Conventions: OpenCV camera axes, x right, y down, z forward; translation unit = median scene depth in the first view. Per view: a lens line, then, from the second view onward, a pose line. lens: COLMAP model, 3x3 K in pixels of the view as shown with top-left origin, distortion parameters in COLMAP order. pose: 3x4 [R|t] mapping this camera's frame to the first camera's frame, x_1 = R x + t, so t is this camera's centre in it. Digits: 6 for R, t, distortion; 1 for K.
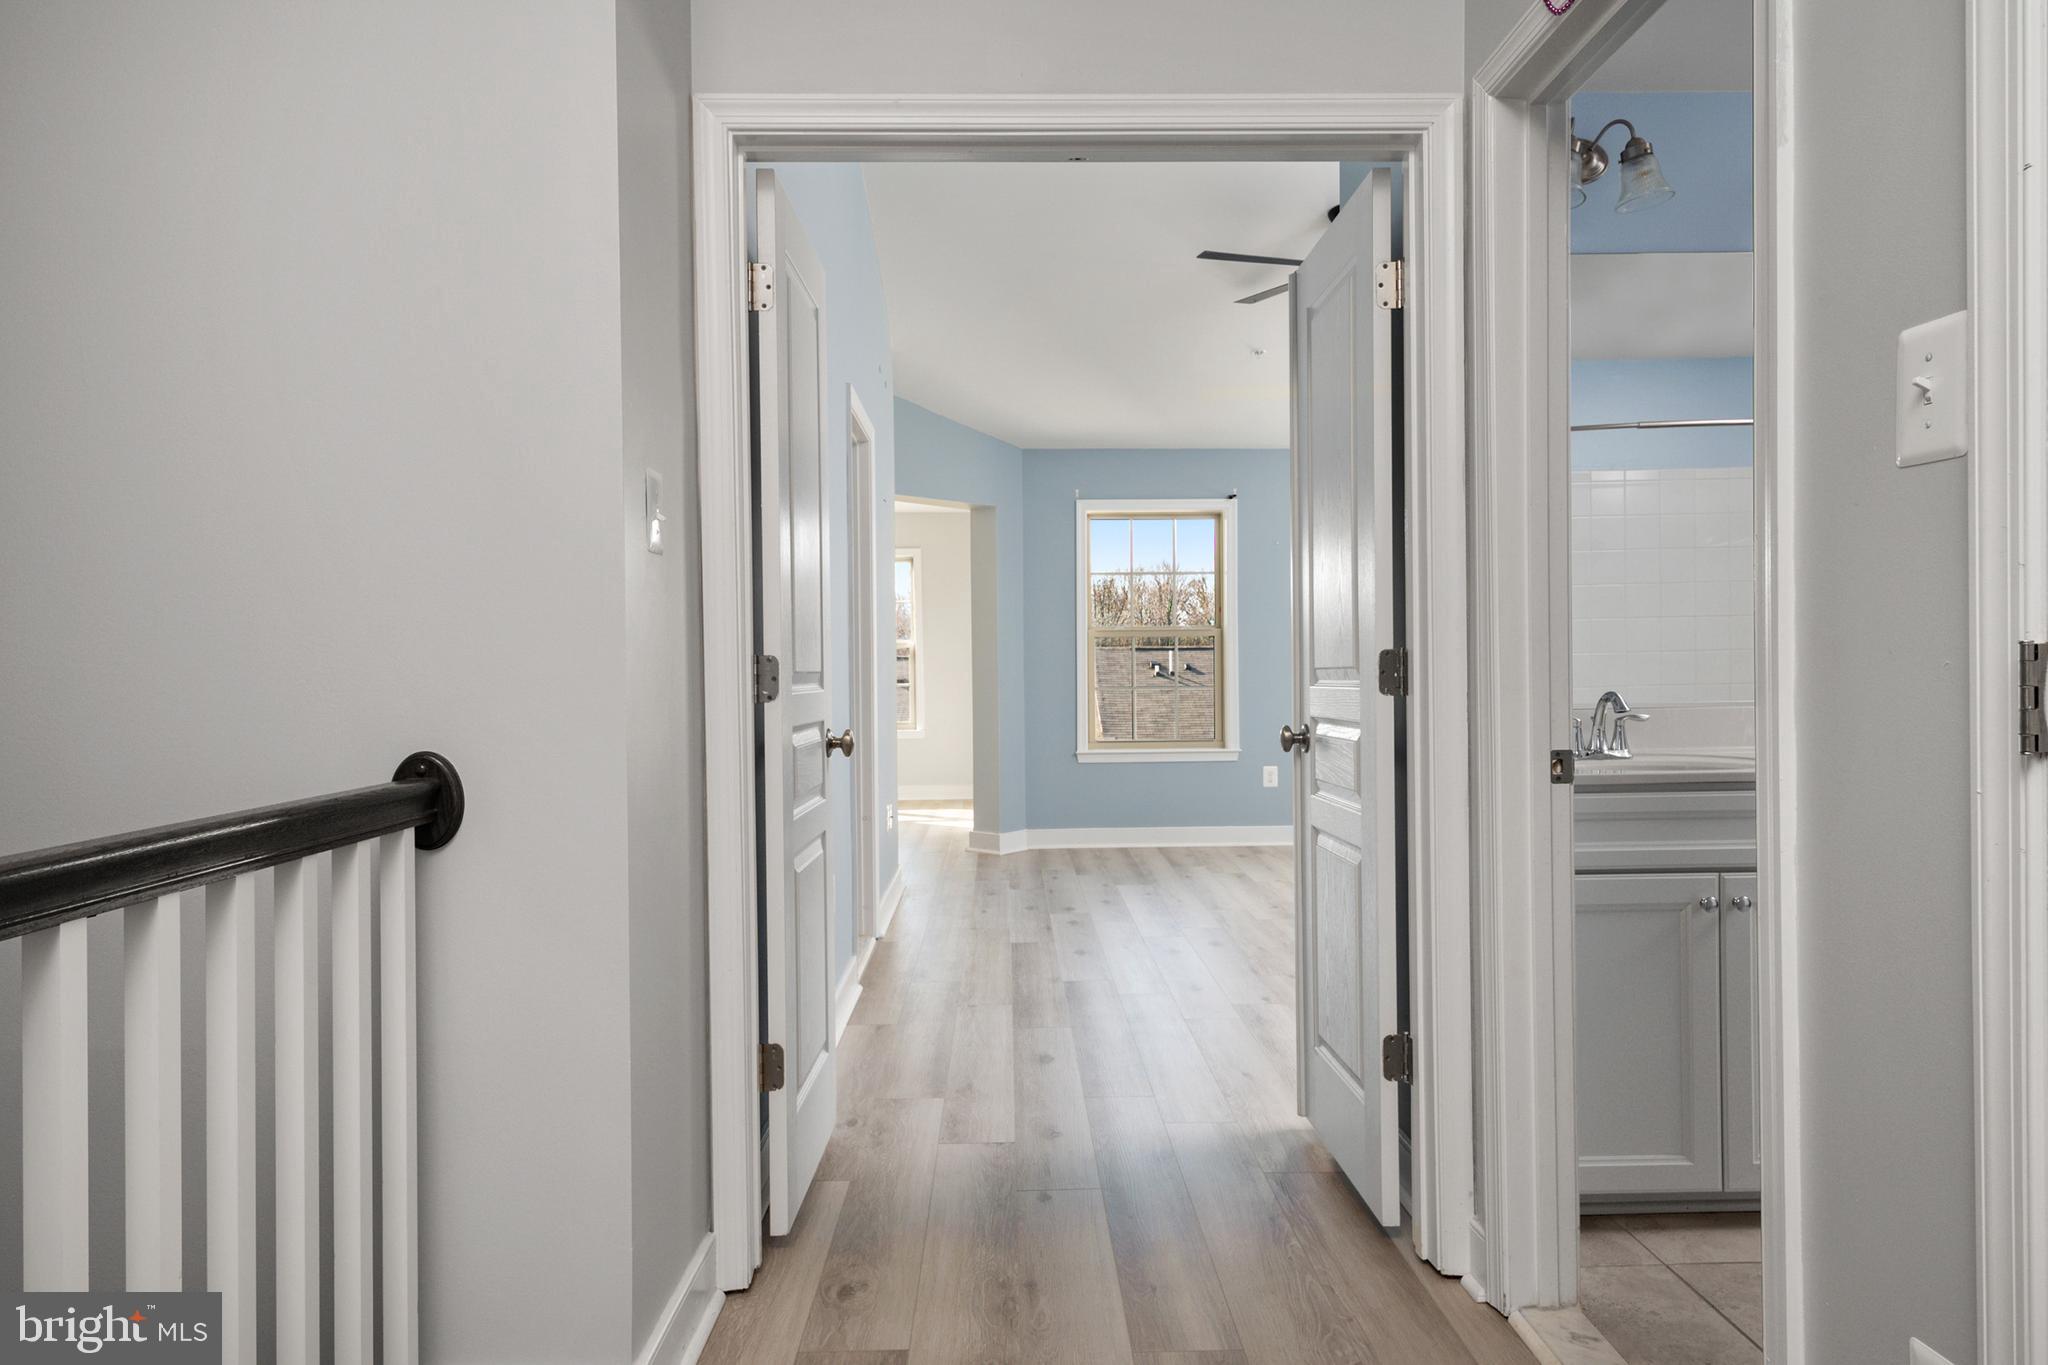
lens RADIAL K [[1246.3, 0, 1024.4], [0, 1246.3, 677.1], [0, 0, 1]] dist [-0.001037, 0.000514]
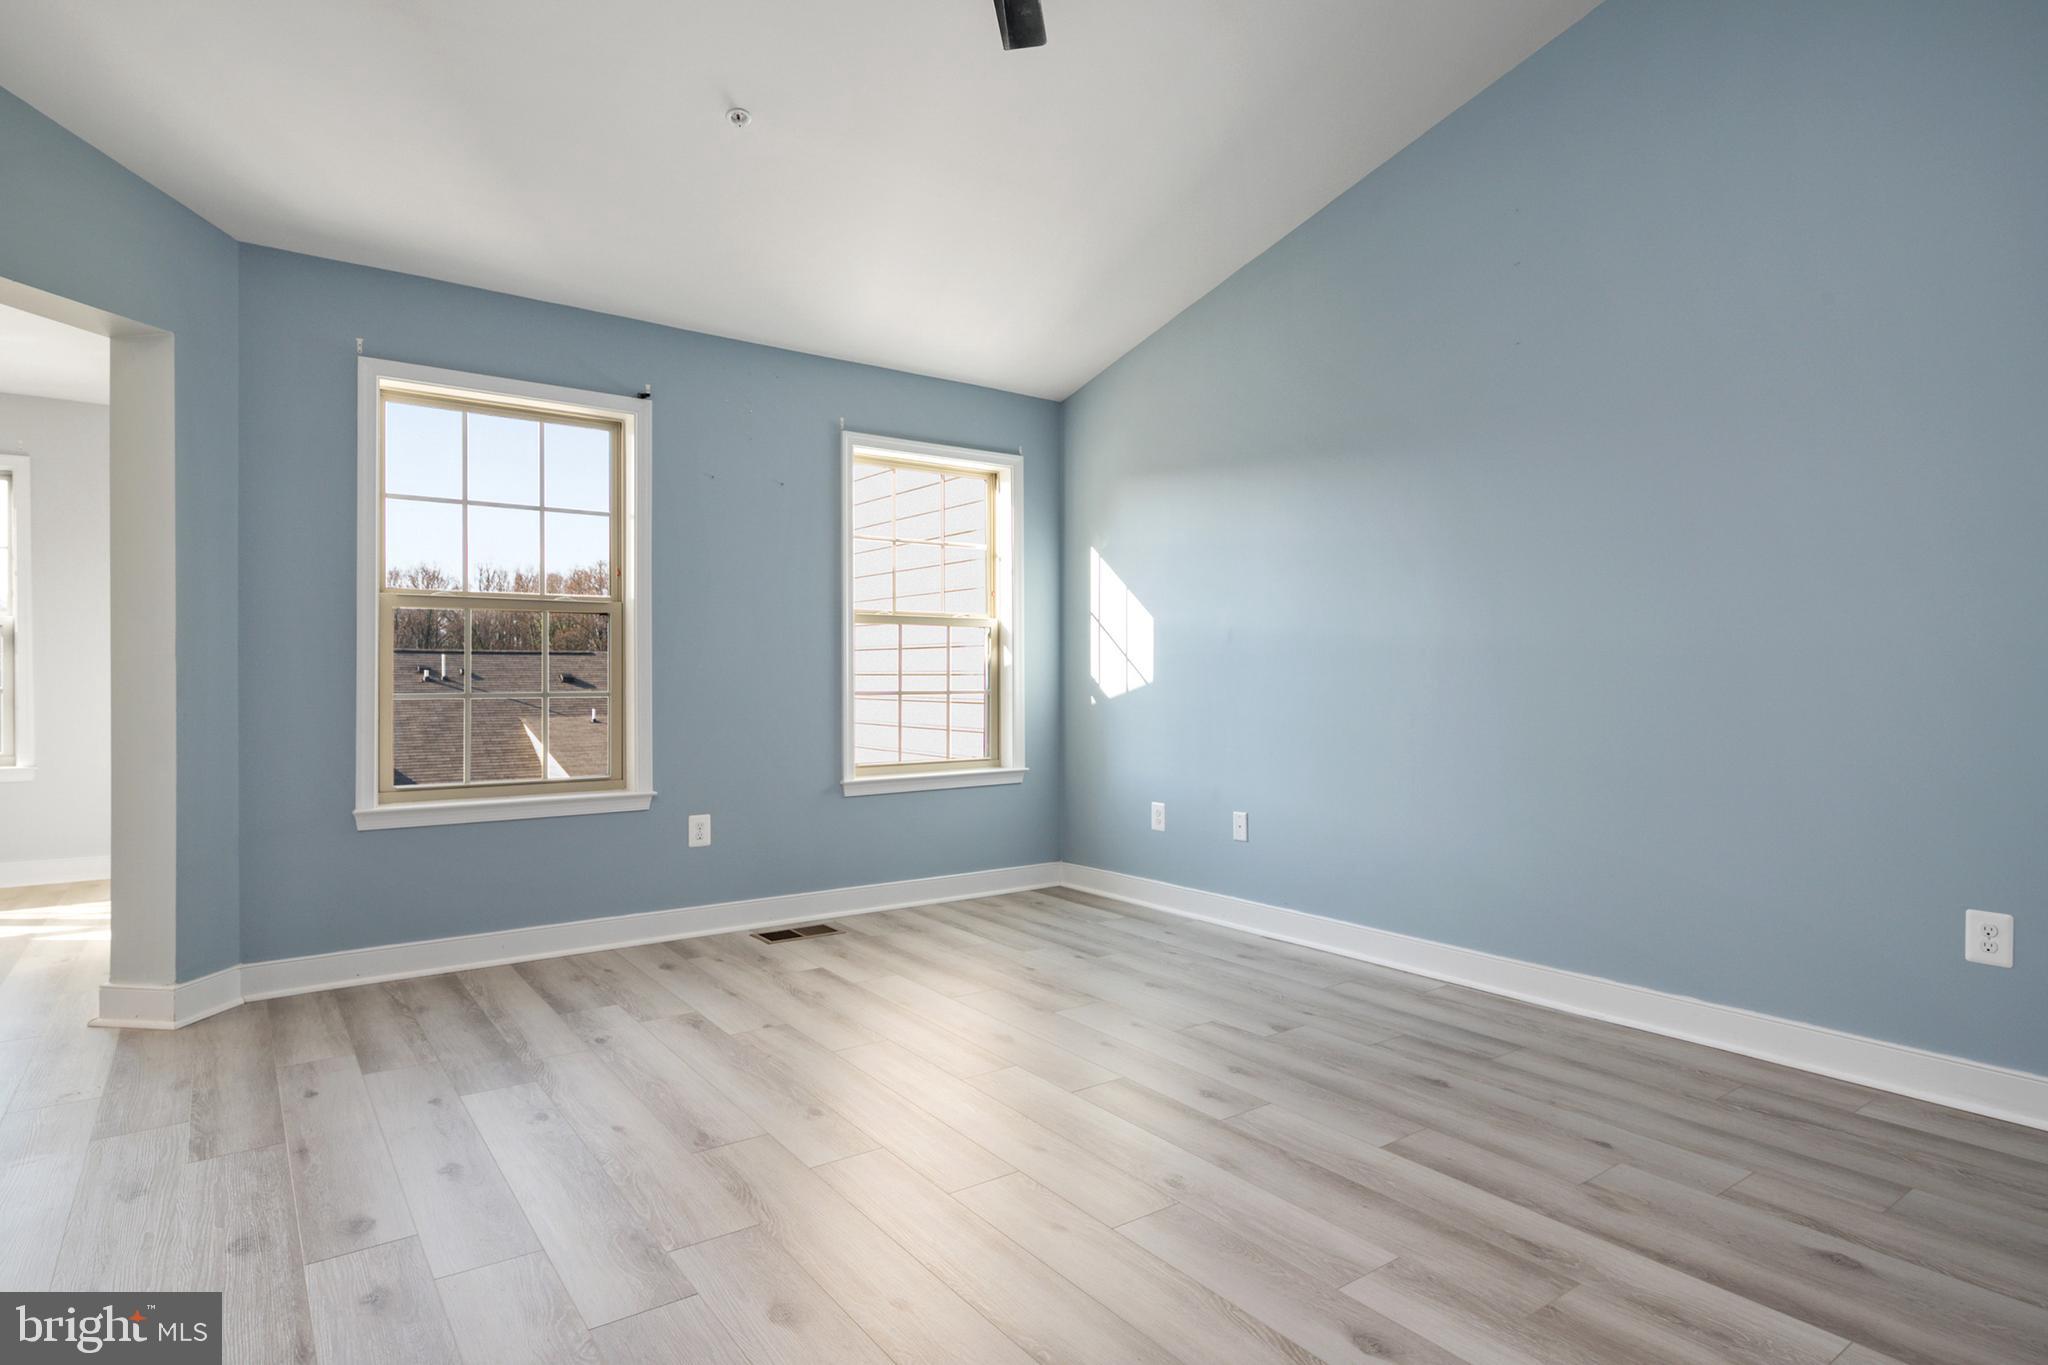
lens RADIAL K [[1134.4, 0, 1057.4], [0, 1134.4, 680.0], [0, 0, 1]] dist [0.000712, -0.003789]
pose [[0.813770, 0.009131, 0.581115, 0.003038], [-0.006615, 0.999957, -0.006449, 0.003049], [-0.581149, 0.001404, 0.813796, 0.405633]]
